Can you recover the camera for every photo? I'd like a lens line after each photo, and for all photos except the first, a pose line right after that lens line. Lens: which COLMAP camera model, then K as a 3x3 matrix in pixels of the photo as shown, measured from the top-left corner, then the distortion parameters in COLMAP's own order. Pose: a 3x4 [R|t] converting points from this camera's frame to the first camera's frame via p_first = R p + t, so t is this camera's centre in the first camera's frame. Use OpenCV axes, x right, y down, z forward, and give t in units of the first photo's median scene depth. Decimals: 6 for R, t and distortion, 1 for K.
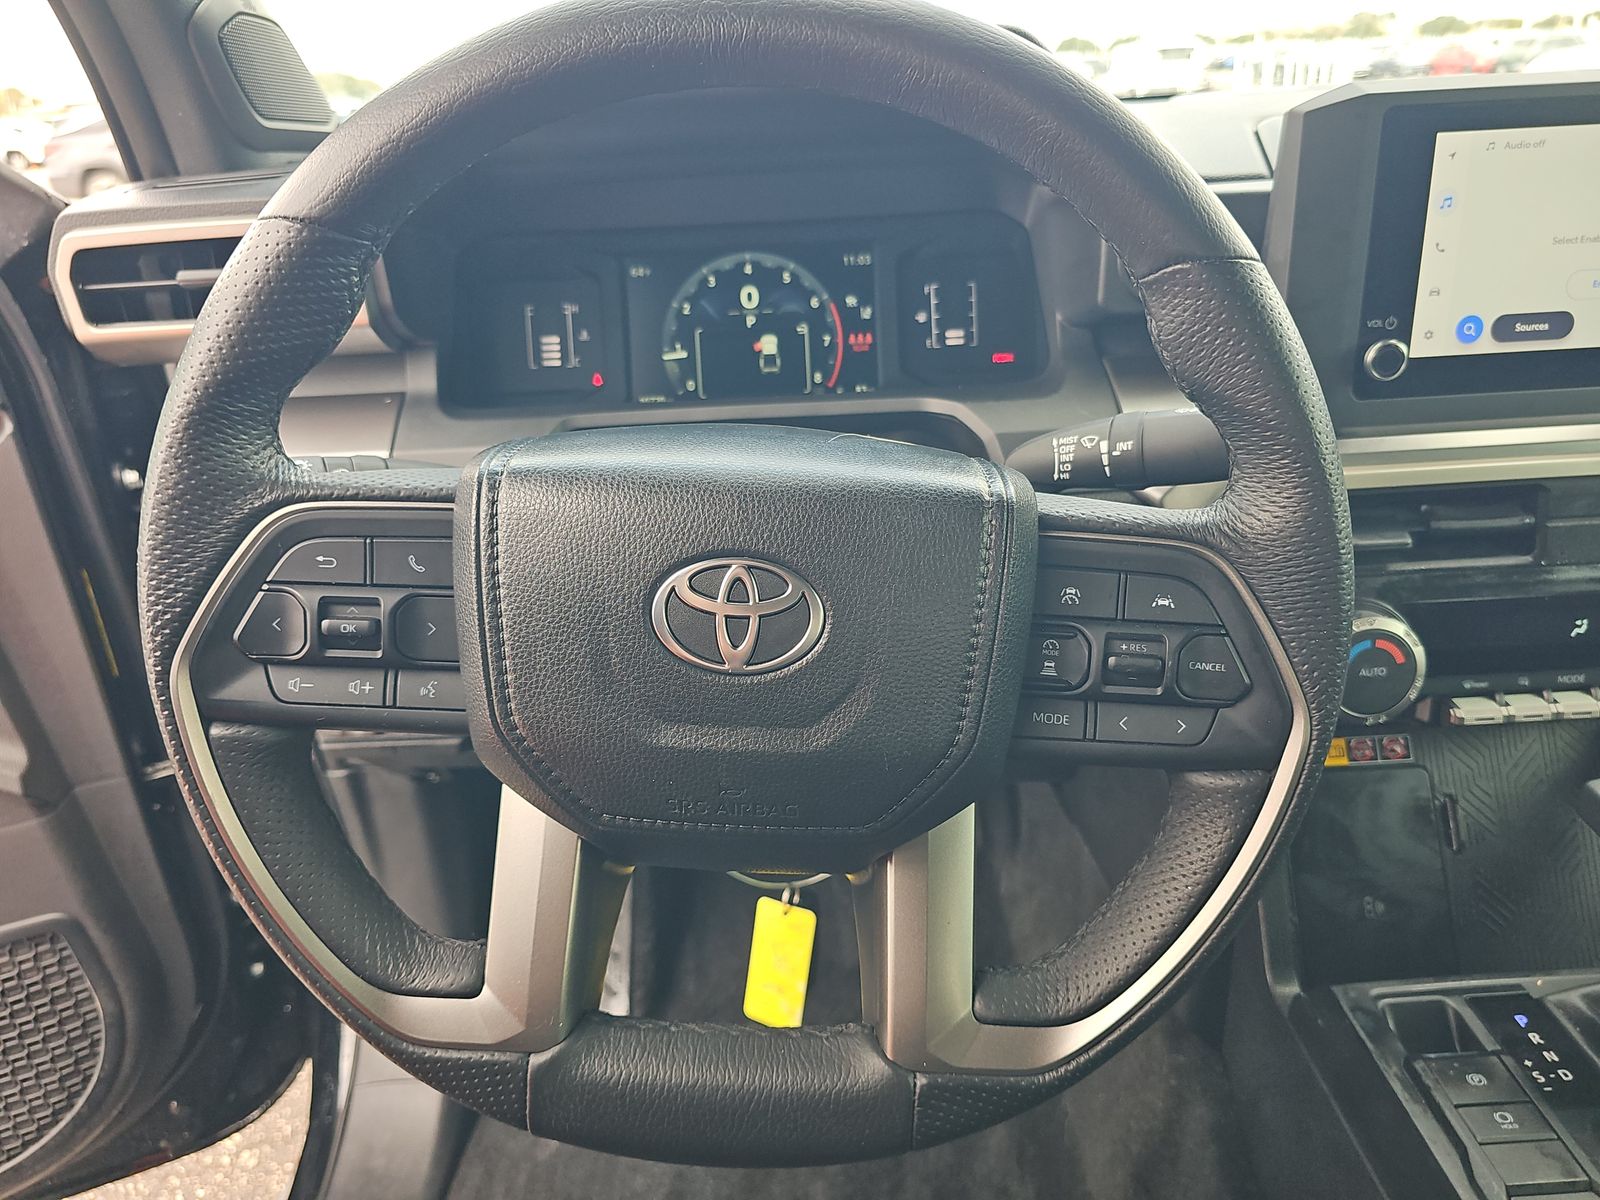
lens RADIAL K [[1091.4, 0, 800.0], [0, 1091.4, 600.0], [0, 0, 1]] dist [-0.003583, 0.001732]
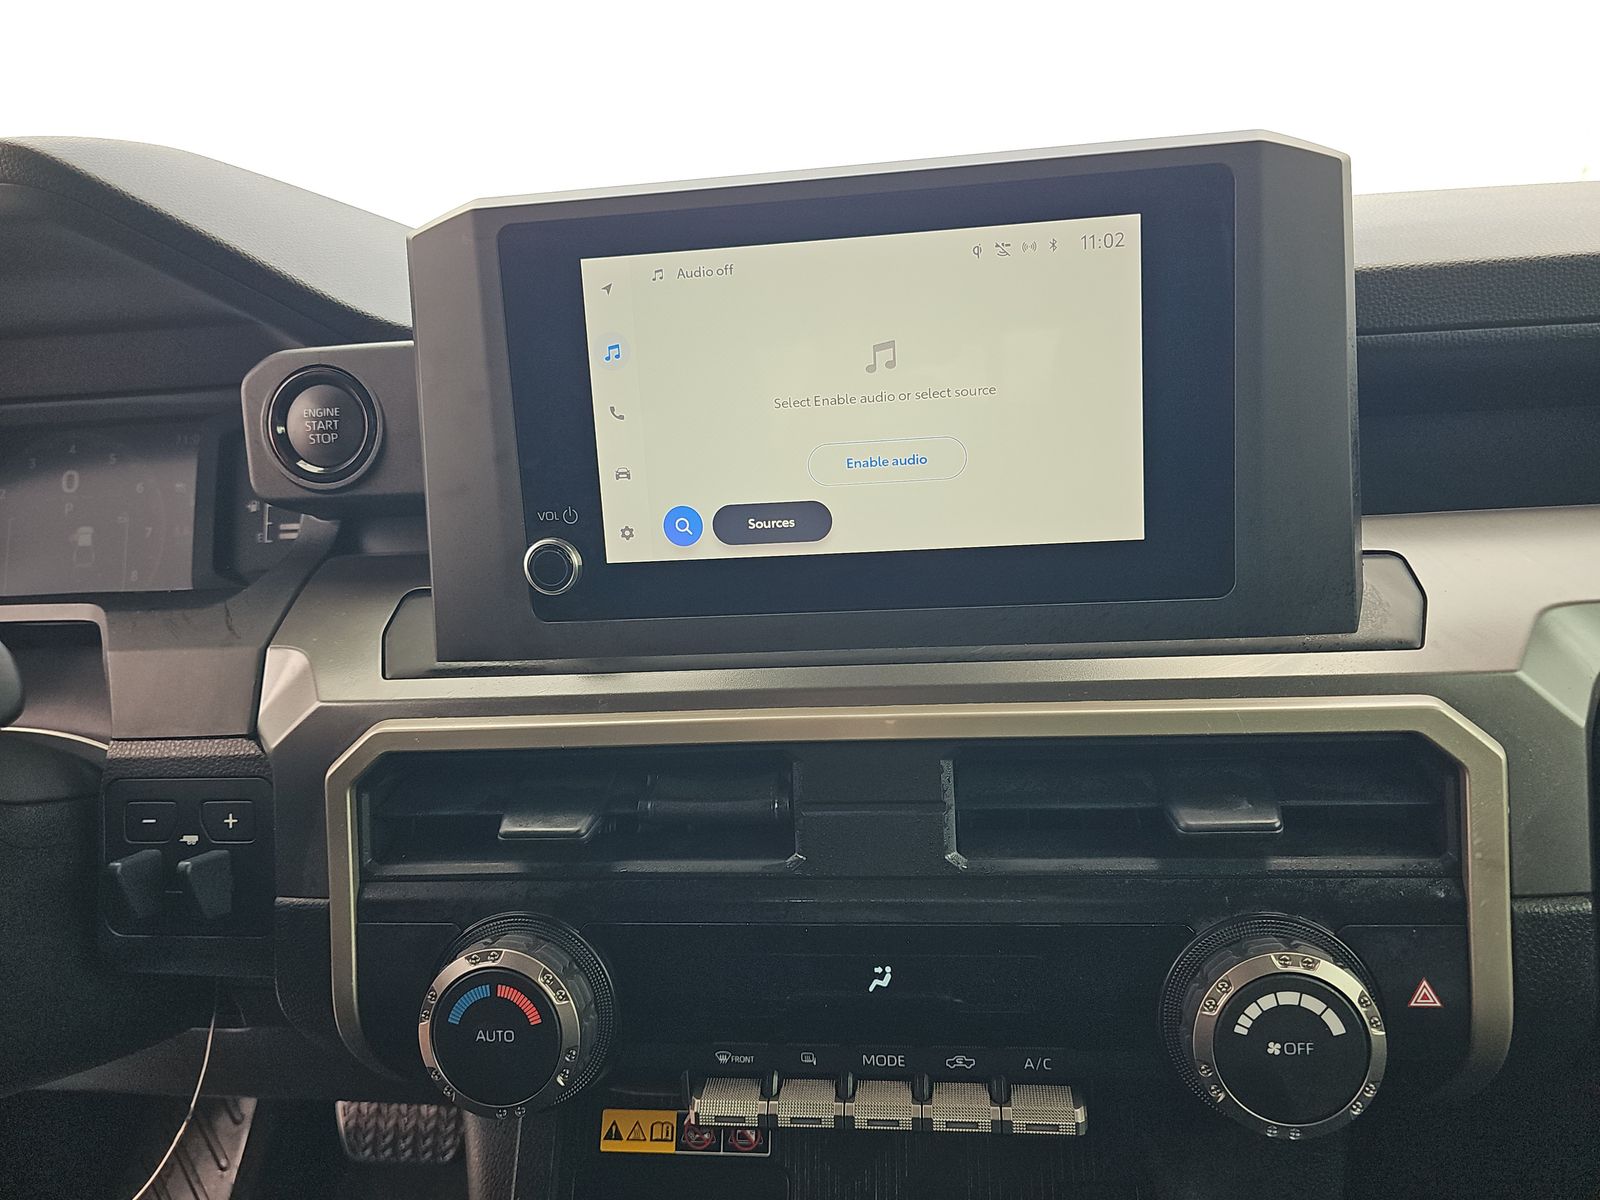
lens RADIAL K [[1052.6, 0, 836.7], [0, 1052.6, 594.6], [0, 0, 1]] dist [0.053365, 0.000096]
pose [[0.988131, 0.019367, -0.152389, 0.669066], [-0.046299, 0.983438, -0.175231, -0.074205], [0.146472, 0.180207, 0.972662, 0.297259]]
